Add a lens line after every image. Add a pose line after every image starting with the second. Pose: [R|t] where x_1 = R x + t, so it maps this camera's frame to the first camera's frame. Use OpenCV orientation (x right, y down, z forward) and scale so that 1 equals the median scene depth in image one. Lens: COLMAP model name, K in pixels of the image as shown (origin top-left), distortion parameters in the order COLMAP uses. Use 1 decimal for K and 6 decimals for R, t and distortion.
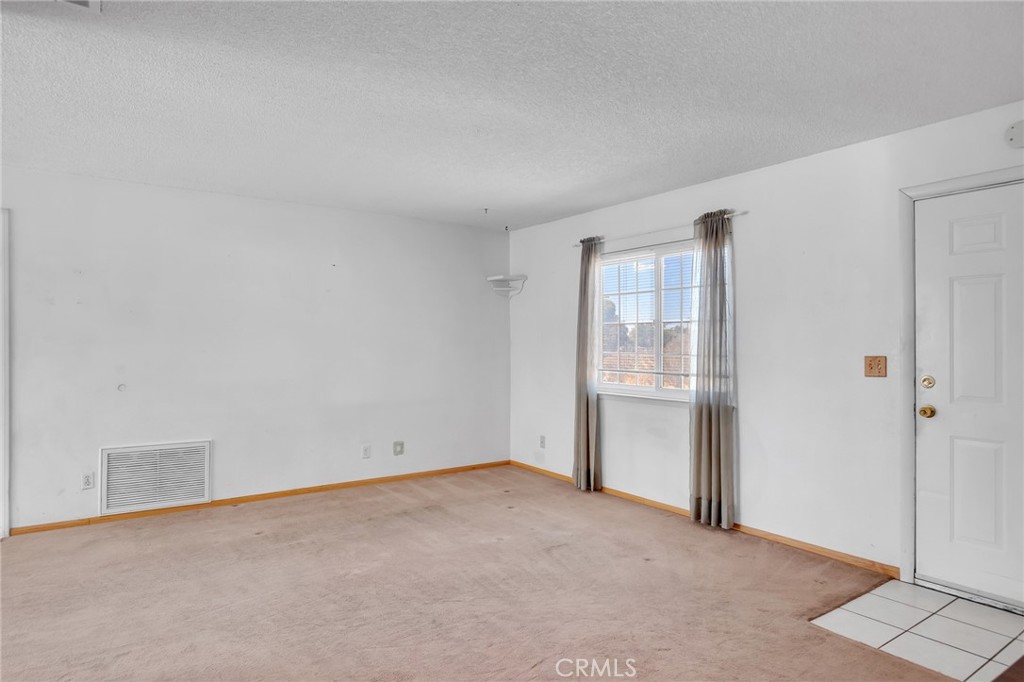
lens RADIAL K [[576.3, 0, 517.0], [0, 576.3, 347.7], [0, 0, 1]] dist [-0.004972, -0.001534]
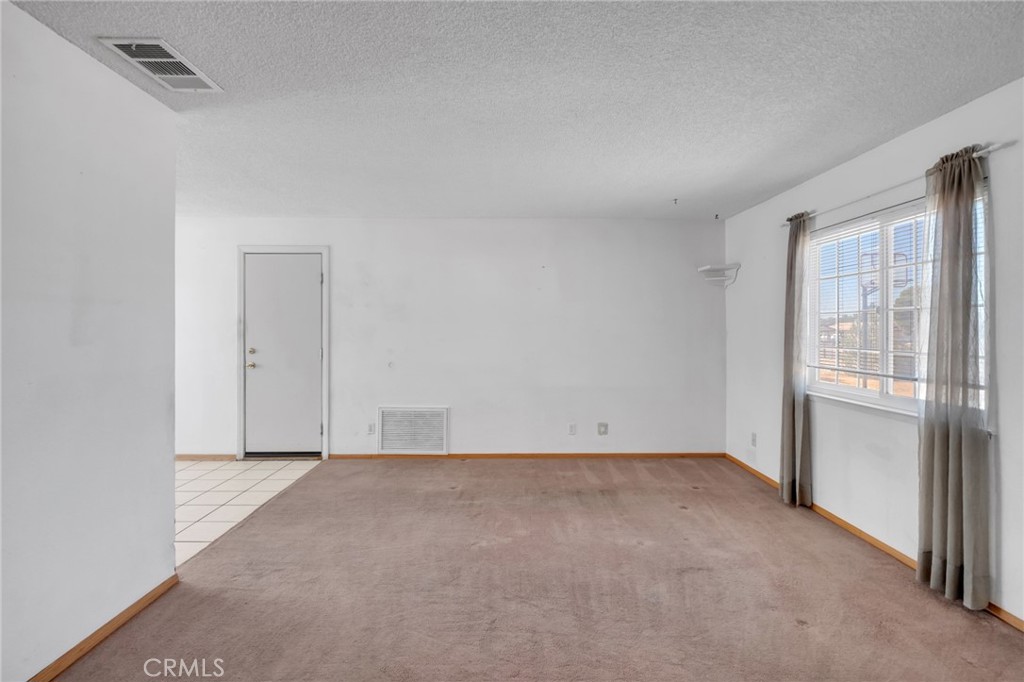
lens RADIAL K [[467.7, 0, 513.7], [0, 467.7, 330.9], [0, 0, 1]] dist [-0.008788, -0.000948]
pose [[0.832196, 0.003270, -0.554473, 0.203879], [-0.006825, 0.999967, -0.004346, -0.010456], [0.554440, 0.007400, 0.832191, 0.224820]]
